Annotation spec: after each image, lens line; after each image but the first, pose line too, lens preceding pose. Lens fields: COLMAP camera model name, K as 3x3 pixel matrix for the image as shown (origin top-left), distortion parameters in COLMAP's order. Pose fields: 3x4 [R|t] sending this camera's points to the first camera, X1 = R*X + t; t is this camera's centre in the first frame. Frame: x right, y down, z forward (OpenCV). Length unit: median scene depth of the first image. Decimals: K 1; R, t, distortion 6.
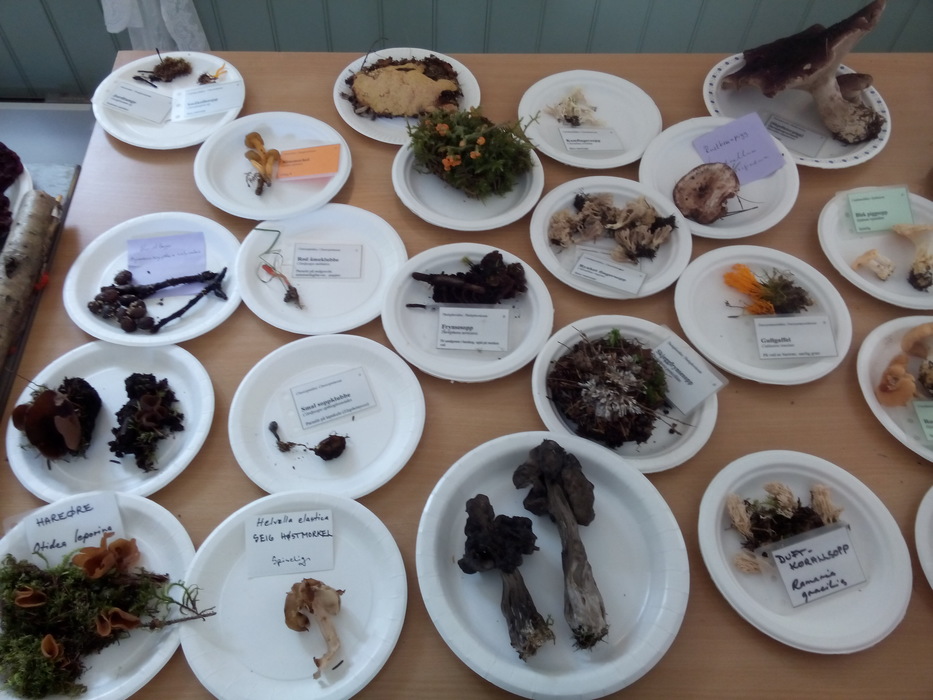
lens RADIAL K [[740.8, 0, 451.1], [0, 740.8, 347.1], [0, 0, 1]] dist [0.092890, -0.127660]
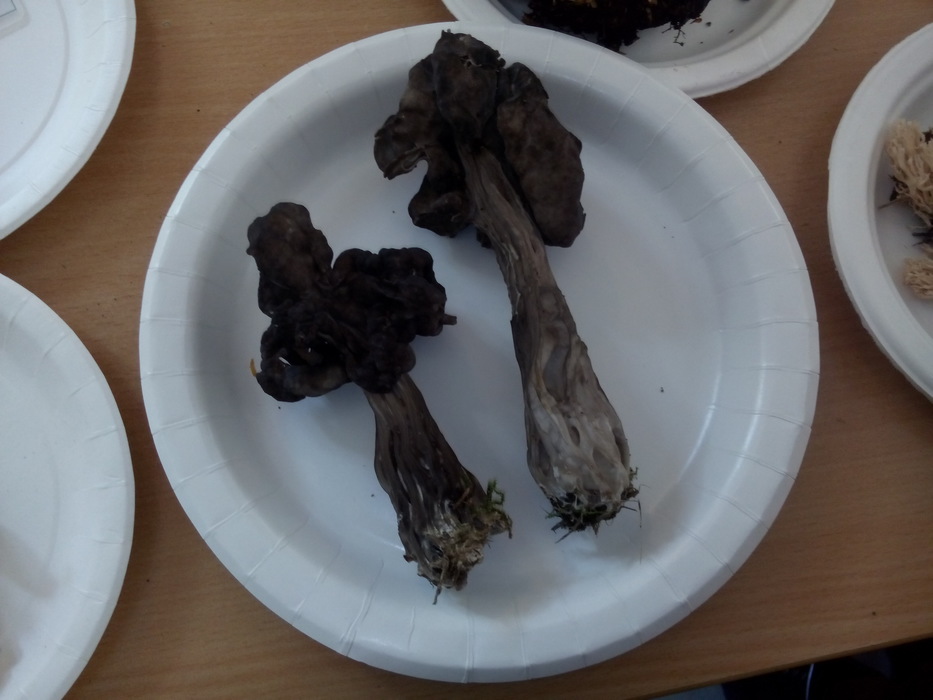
lens RADIAL K [[740.8, 0, 451.1], [0, 740.8, 347.1], [0, 0, 1]] dist [0.092890, -0.127660]
pose [[0.989588, -0.135689, 0.048009, 0.094236], [0.107152, 0.917223, 0.383694, 0.130616], [-0.096098, -0.374554, 0.922212, 0.625569]]
